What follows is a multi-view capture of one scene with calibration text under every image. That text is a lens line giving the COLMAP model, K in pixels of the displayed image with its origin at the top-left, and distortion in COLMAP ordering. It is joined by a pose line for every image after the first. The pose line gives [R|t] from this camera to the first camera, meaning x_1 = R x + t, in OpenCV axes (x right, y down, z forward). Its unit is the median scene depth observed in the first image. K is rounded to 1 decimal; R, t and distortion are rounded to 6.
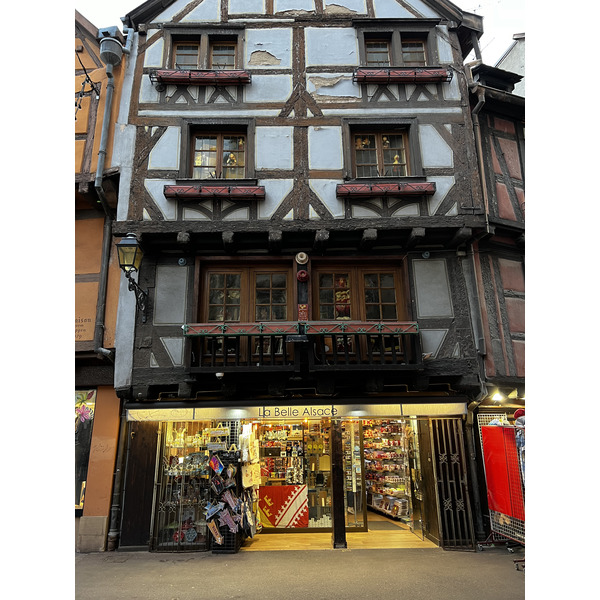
lens RADIAL K [[450.6, 0, 297.3], [0, 450.6, 301.7], [0, 0, 1]] dist [0.050318, -0.052853]
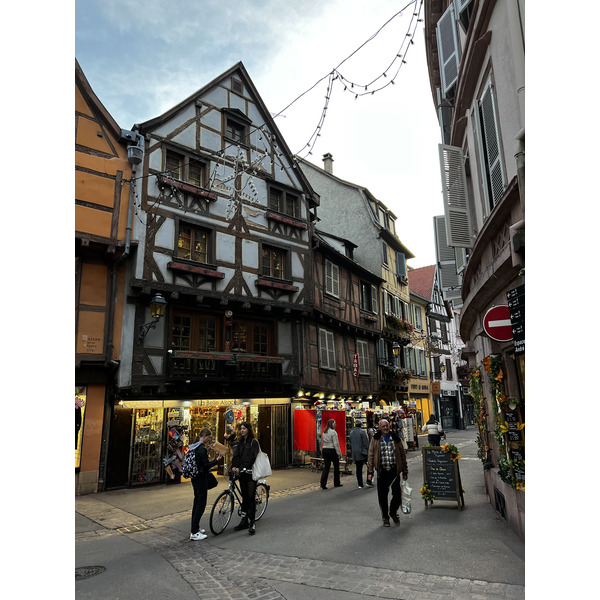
lens RADIAL K [[450.6, 0, 301.2], [0, 450.6, 300.4], [0, 0, 1]] dist [0.050318, -0.052853]
pose [[0.753588, 0.145392, 0.641067, -0.912353], [-0.174679, 0.984462, -0.017934, -0.168055], [-0.633713, -0.098466, 0.767276, -0.506643]]
